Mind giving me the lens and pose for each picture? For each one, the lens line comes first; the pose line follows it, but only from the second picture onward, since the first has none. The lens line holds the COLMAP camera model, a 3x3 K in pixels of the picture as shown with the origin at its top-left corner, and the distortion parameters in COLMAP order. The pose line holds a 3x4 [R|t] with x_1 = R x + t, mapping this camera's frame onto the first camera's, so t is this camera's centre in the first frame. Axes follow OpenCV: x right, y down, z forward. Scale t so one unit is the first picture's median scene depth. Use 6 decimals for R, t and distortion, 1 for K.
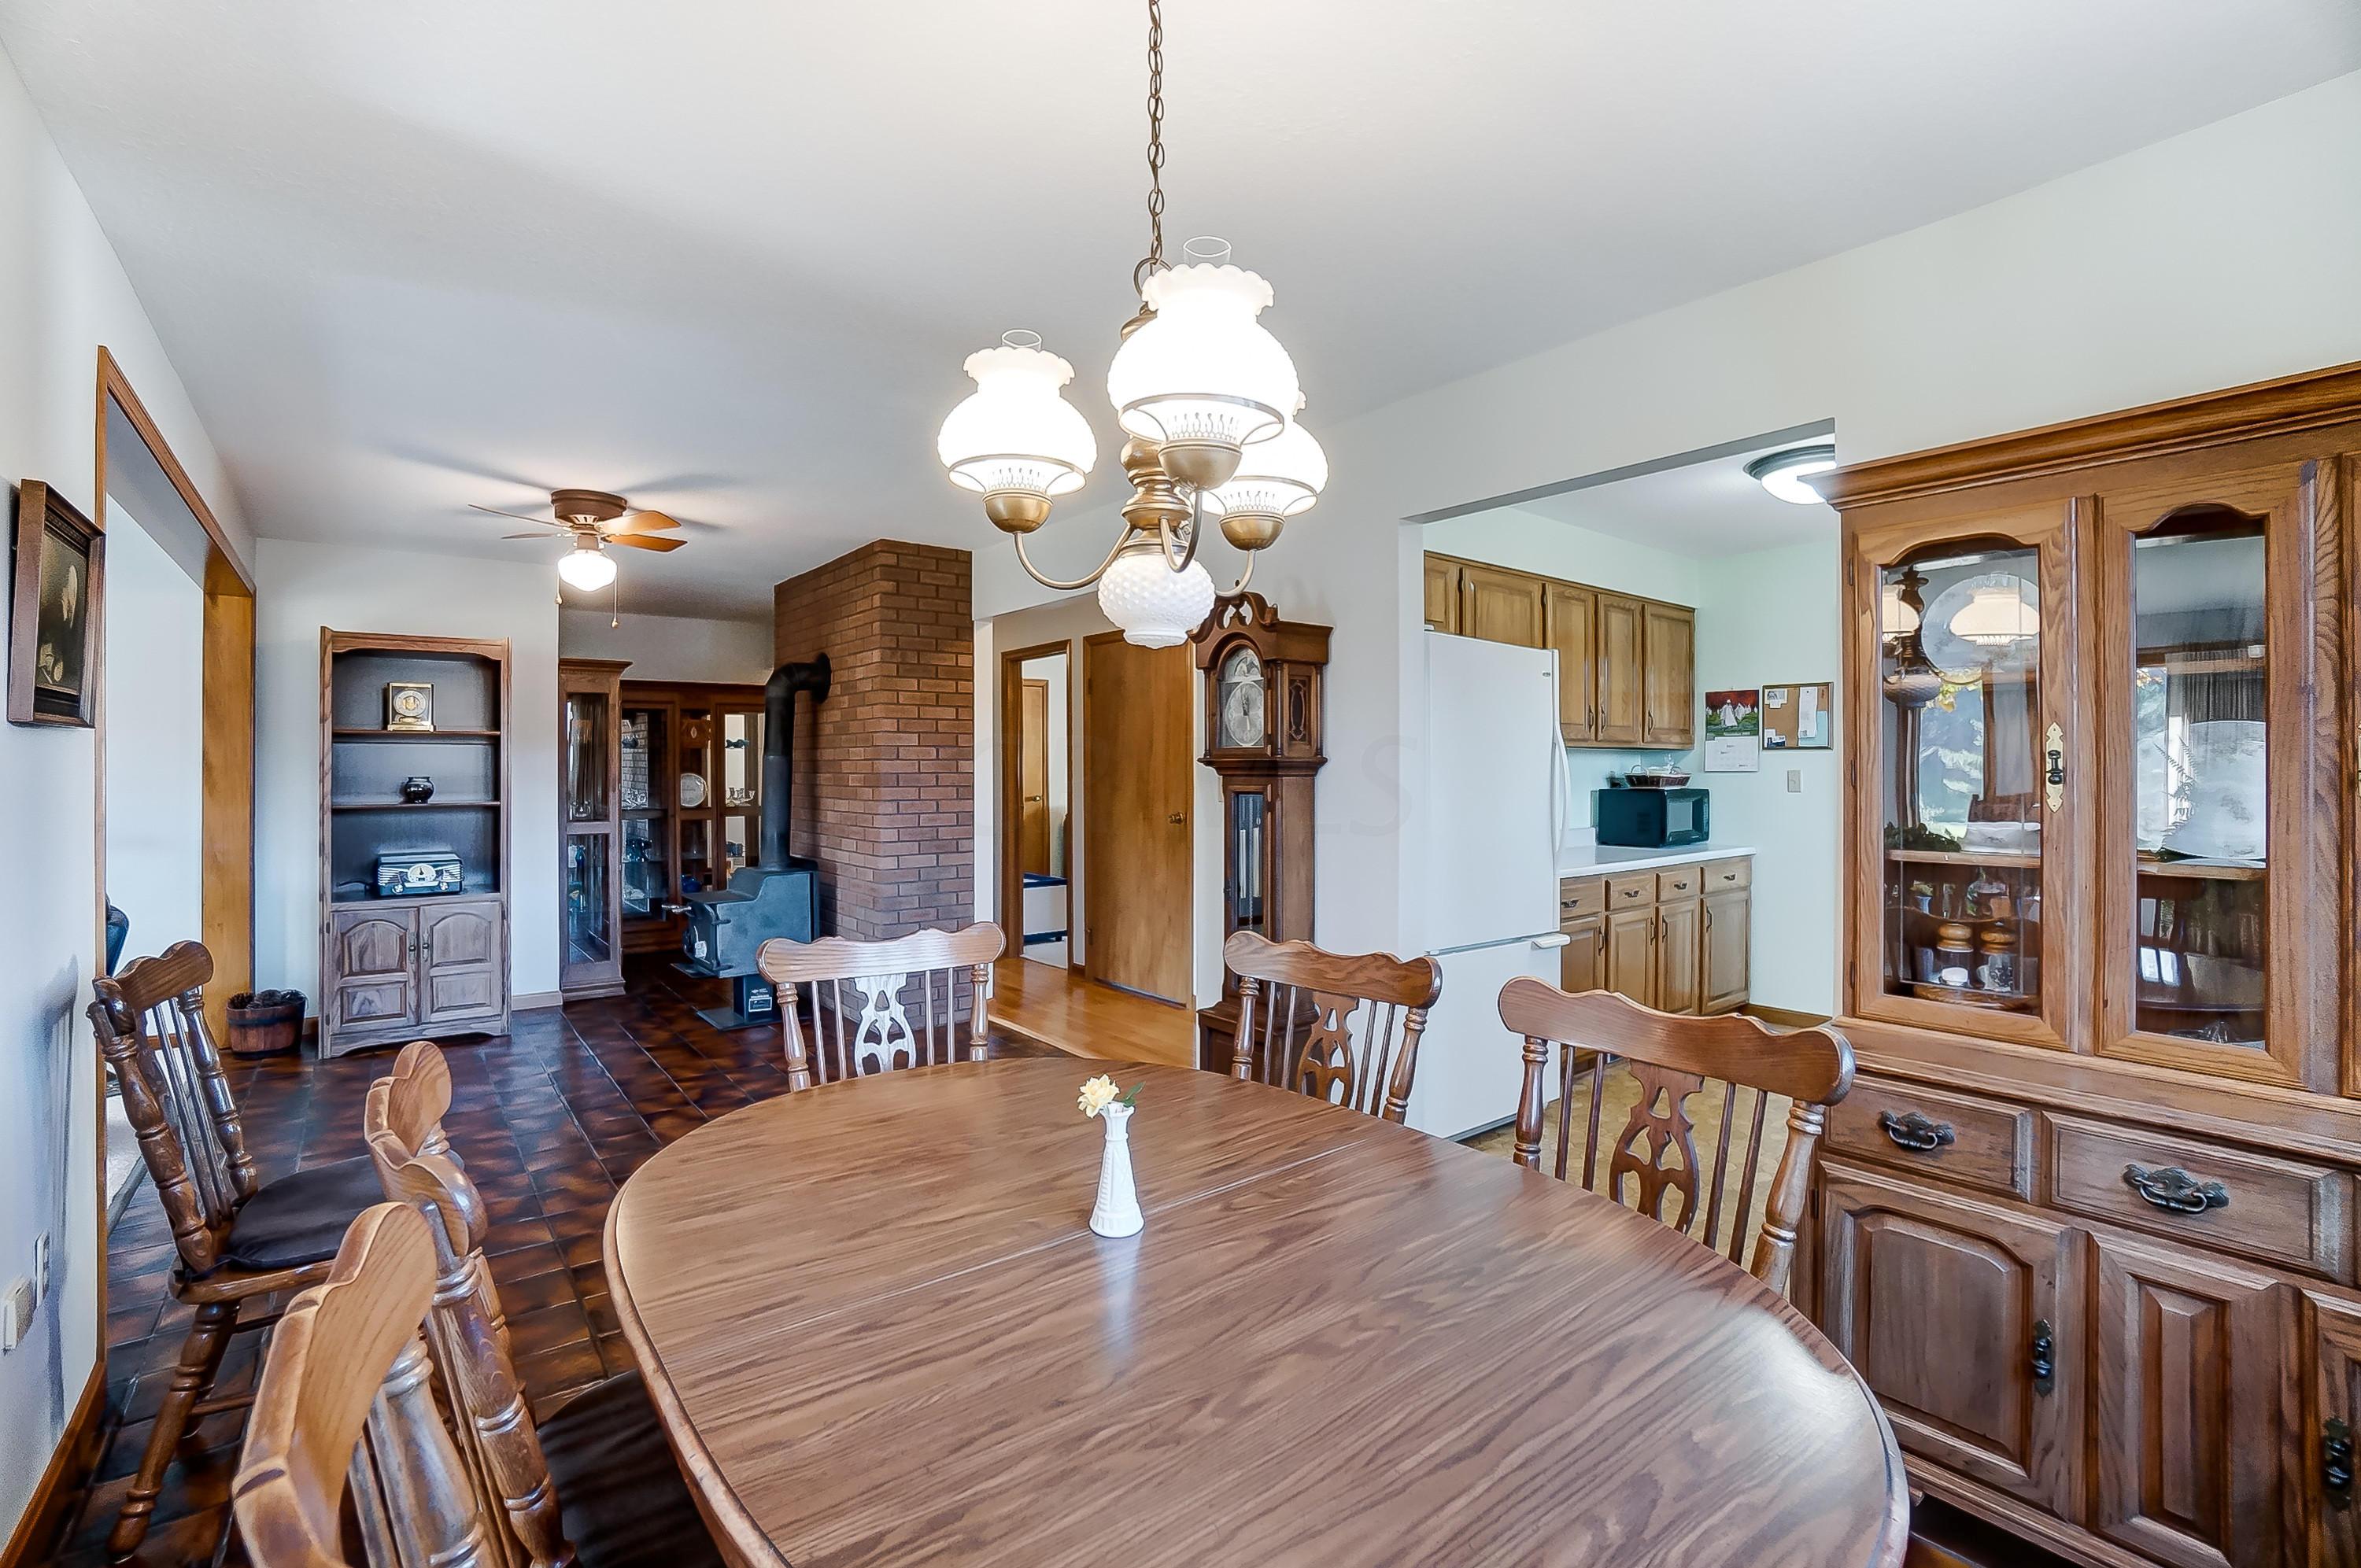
lens RADIAL K [[1042.6, 0, 1181.6], [0, 1042.6, 769.4], [0, 0, 1]] dist [-0.027161, 0.010375]
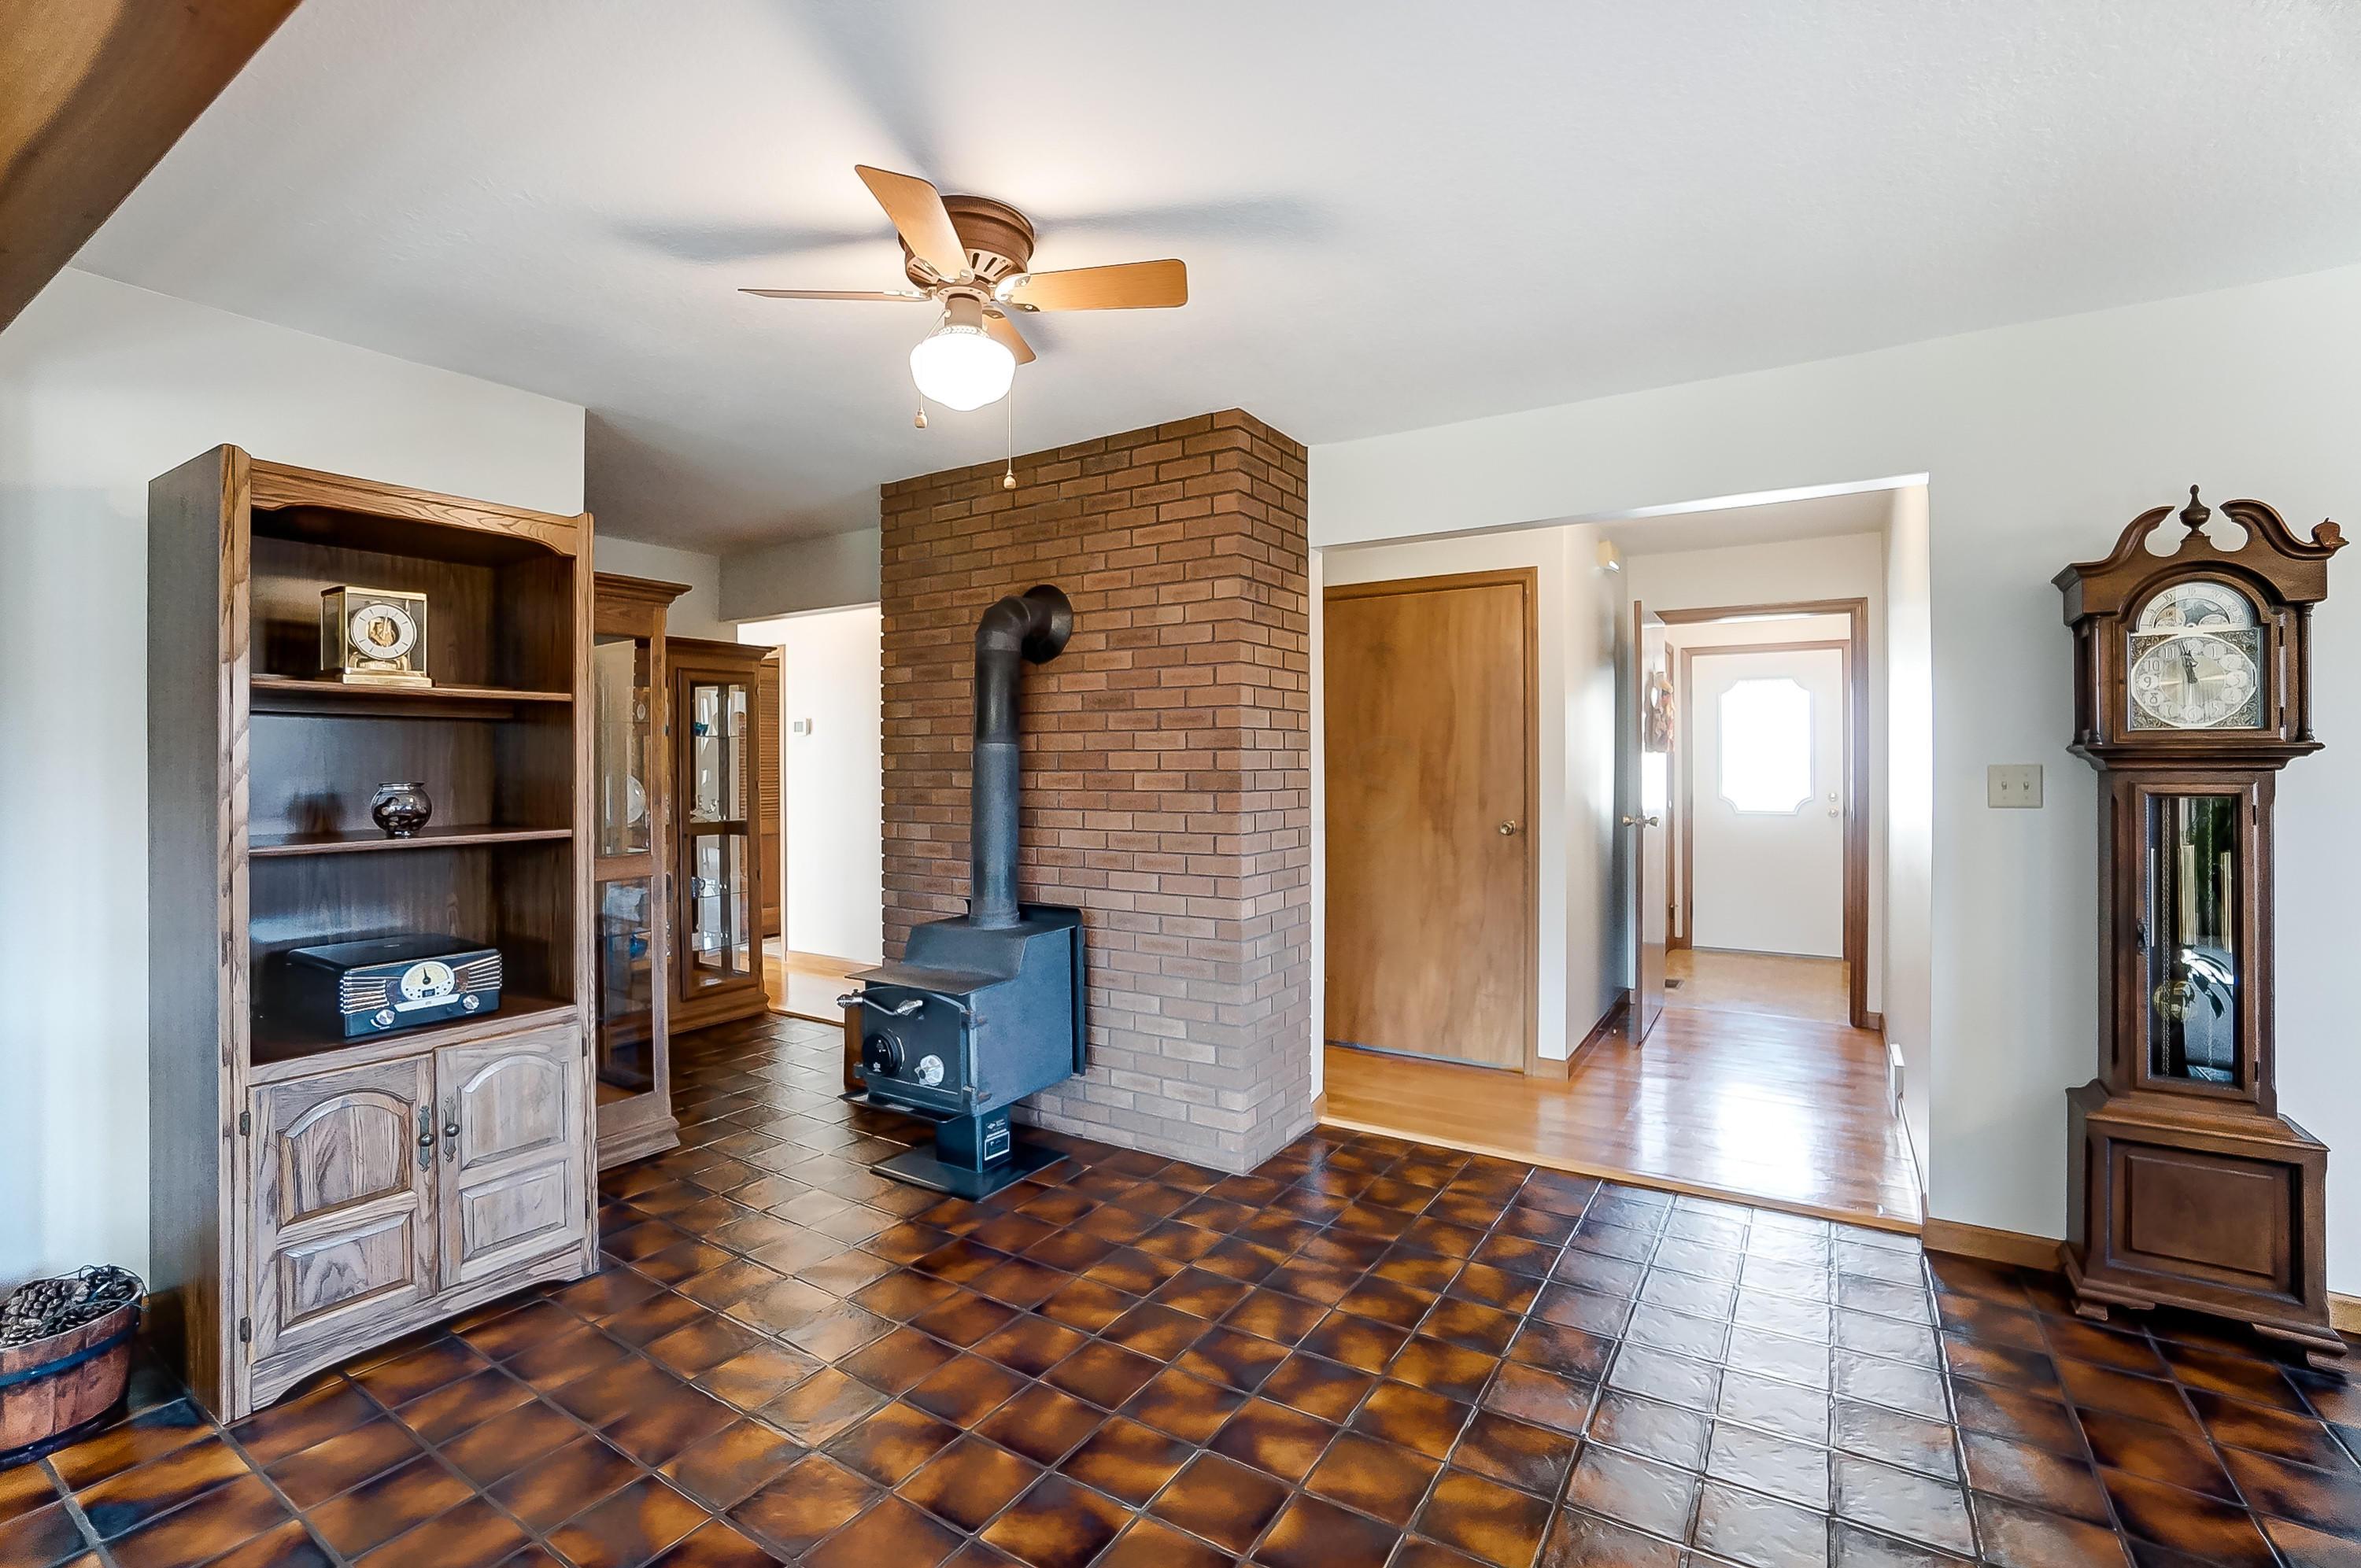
lens RADIAL K [[1042.6, 0, 1185.0], [0, 1042.6, 766.2], [0, 0, 1]] dist [-0.027161, 0.010375]
pose [[0.942387, -0.003622, 0.334506, -0.564517], [0.003107, 0.999993, 0.002075, -0.000459], [-0.334511, -0.000916, 0.942391, 0.422727]]
